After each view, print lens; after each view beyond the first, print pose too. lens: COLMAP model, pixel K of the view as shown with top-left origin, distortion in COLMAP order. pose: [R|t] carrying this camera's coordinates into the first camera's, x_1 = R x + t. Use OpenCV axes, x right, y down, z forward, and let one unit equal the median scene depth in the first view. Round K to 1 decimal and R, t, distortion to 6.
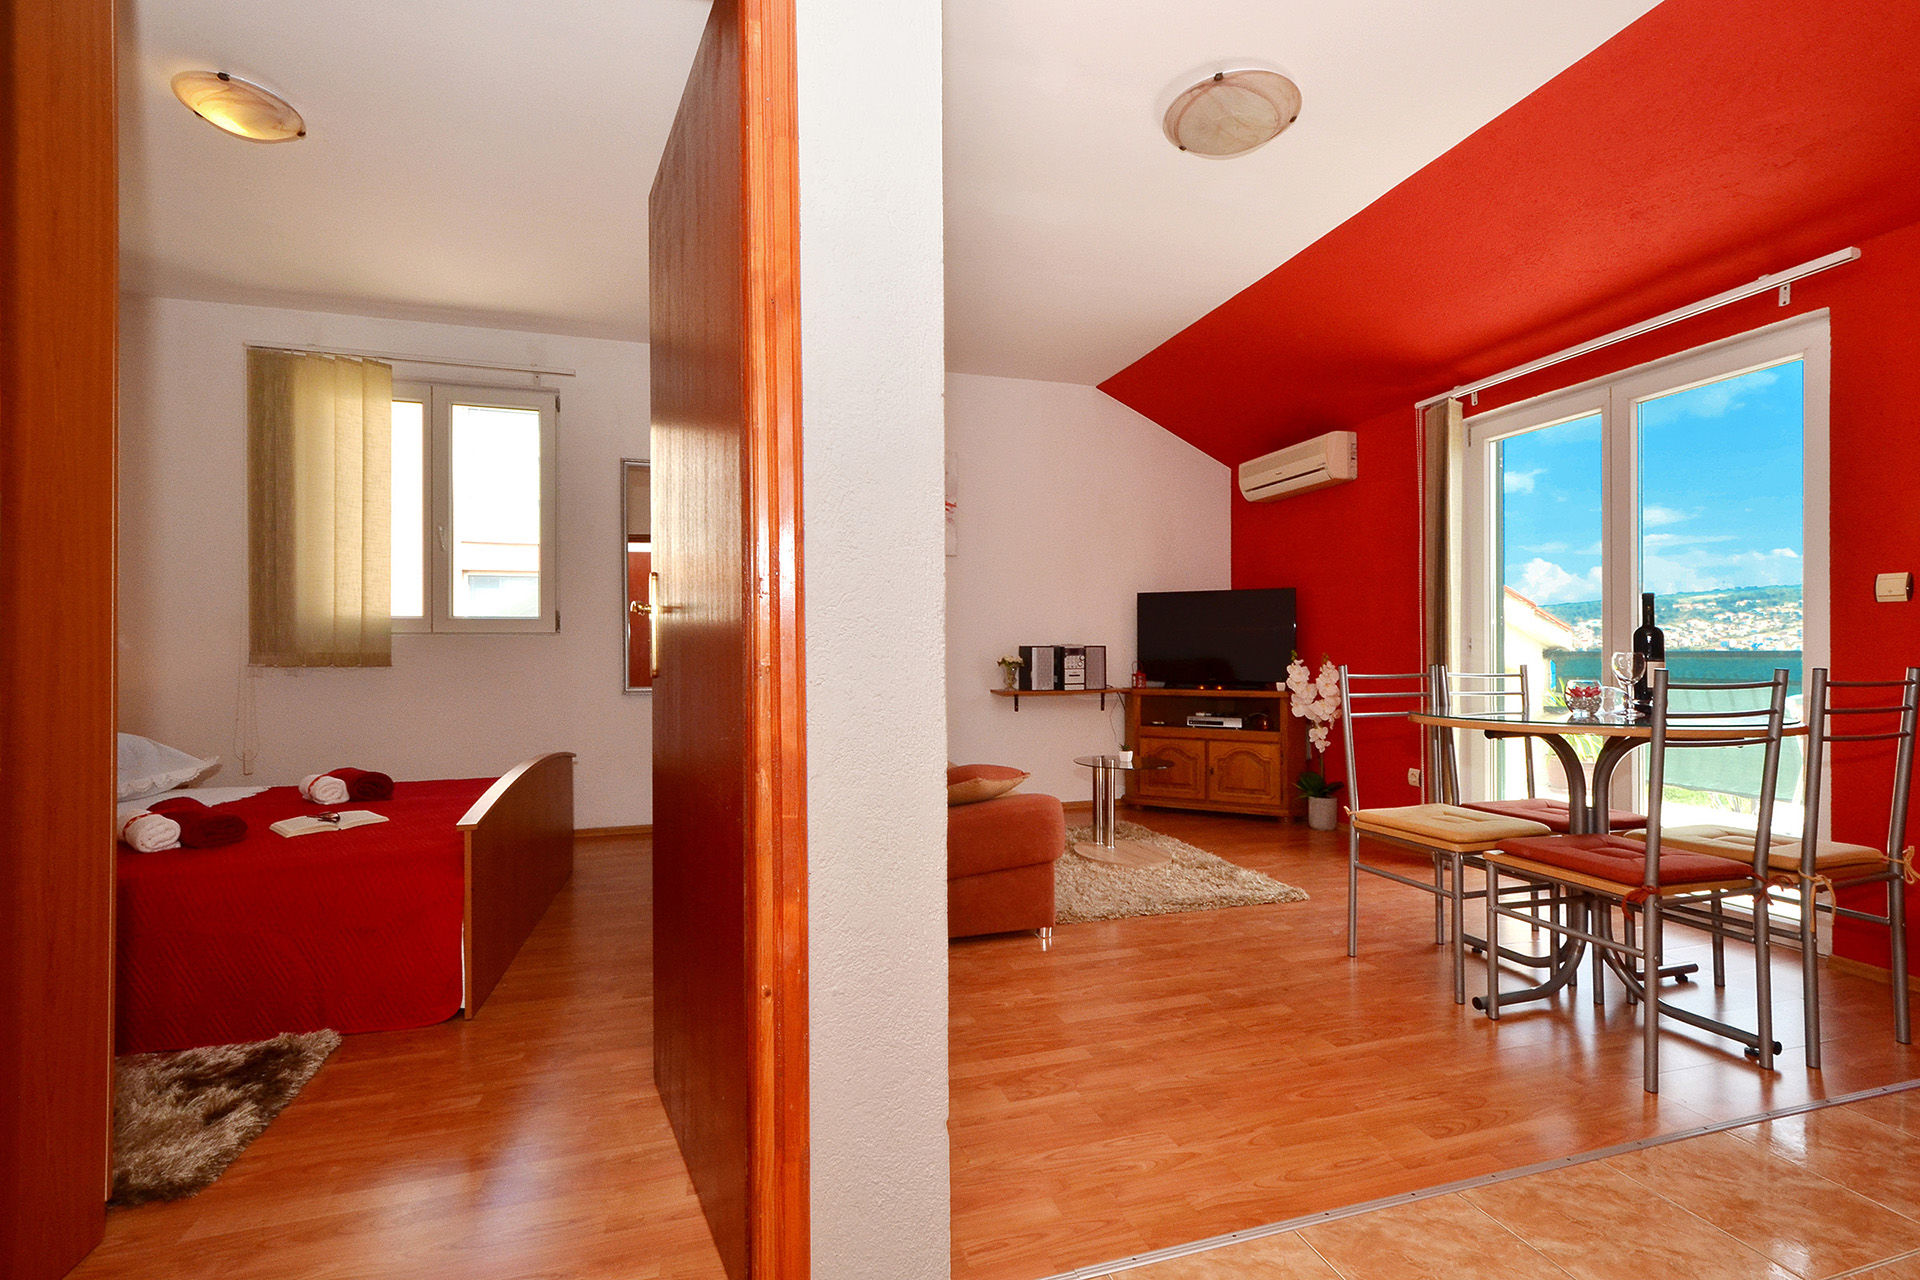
lens RADIAL K [[865.2, 0, 944.5], [0, 865.2, 660.8], [0, 0, 1]] dist [0.005640, -0.003986]
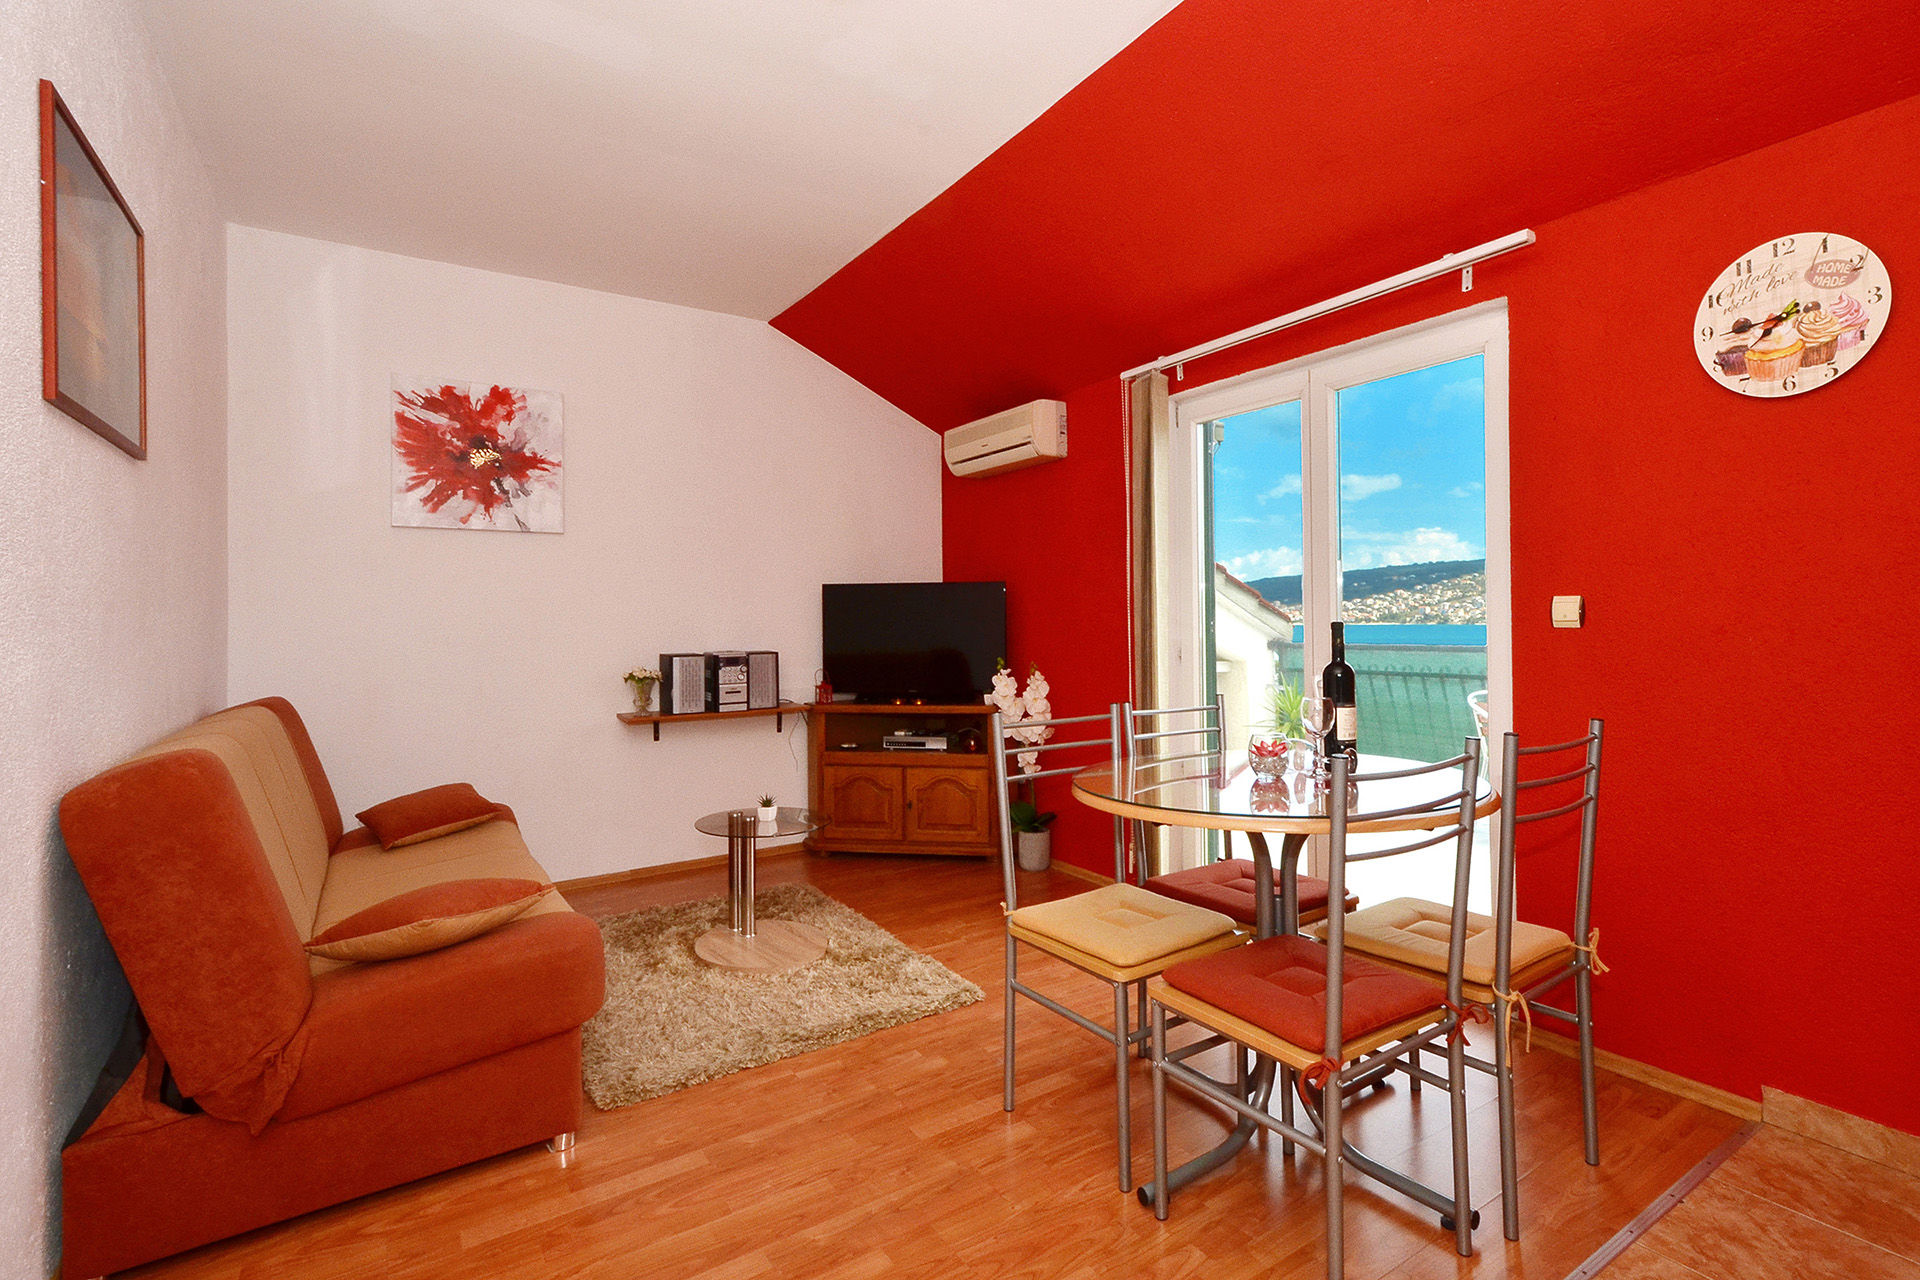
lens RADIAL K [[865.2, 0, 1046.4], [0, 865.2, 618.3], [0, 0, 1]] dist [0.005640, -0.003986]
pose [[0.945750, -0.006111, 0.324838, 0.198478], [0.007557, 0.999966, -0.003191, -0.053817], [-0.324808, 0.005473, 0.945764, 0.220933]]
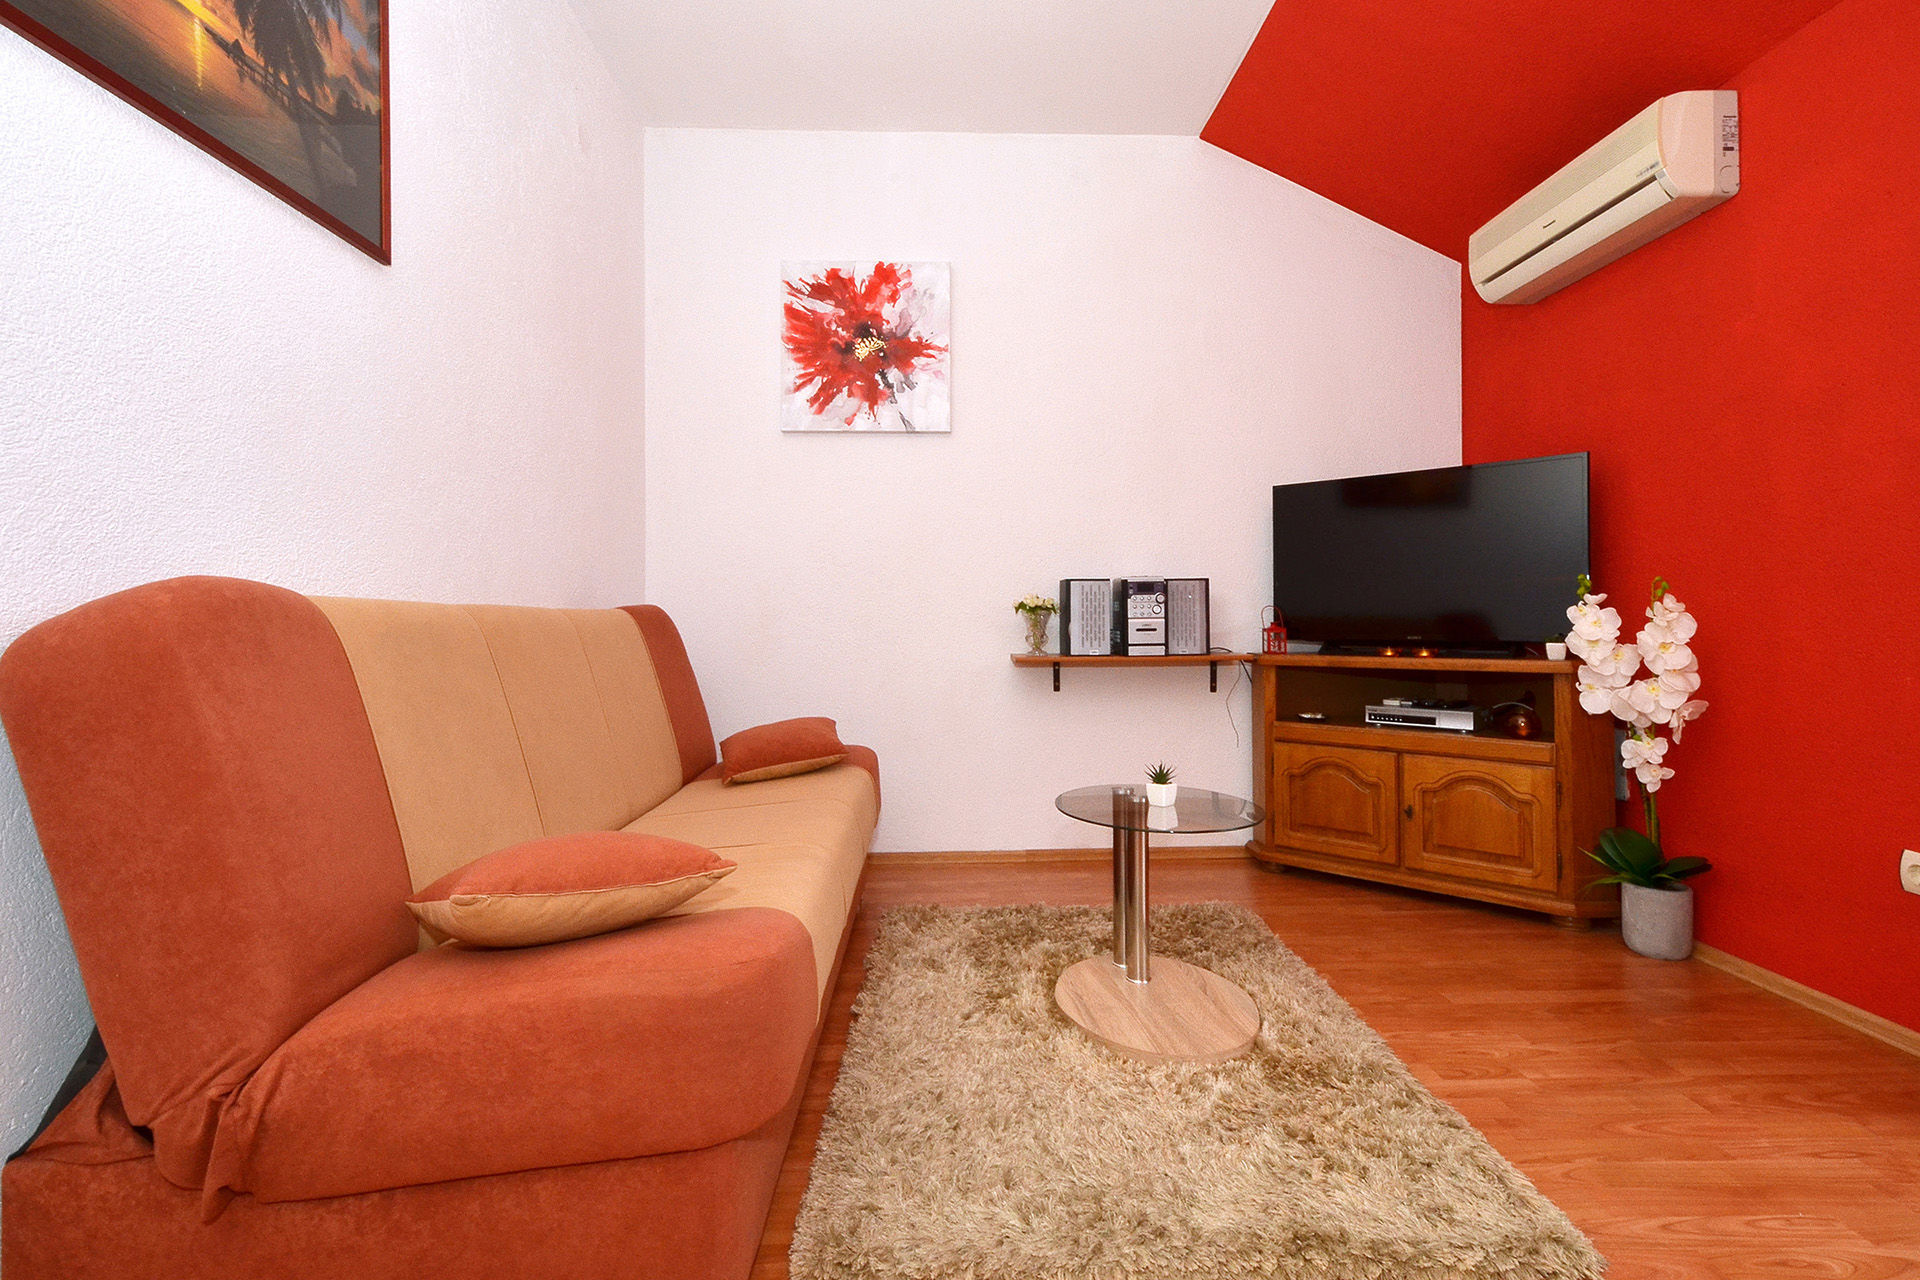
lens RADIAL K [[865.2, 0, 990.8], [0, 865.2, 628.6], [0, 0, 1]] dist [0.005640, -0.003986]
pose [[0.965126, -0.006979, -0.261693, 0.241718], [0.008623, 0.999950, 0.005133, 0.014190], [0.261644, -0.007210, 0.965138, 0.514274]]
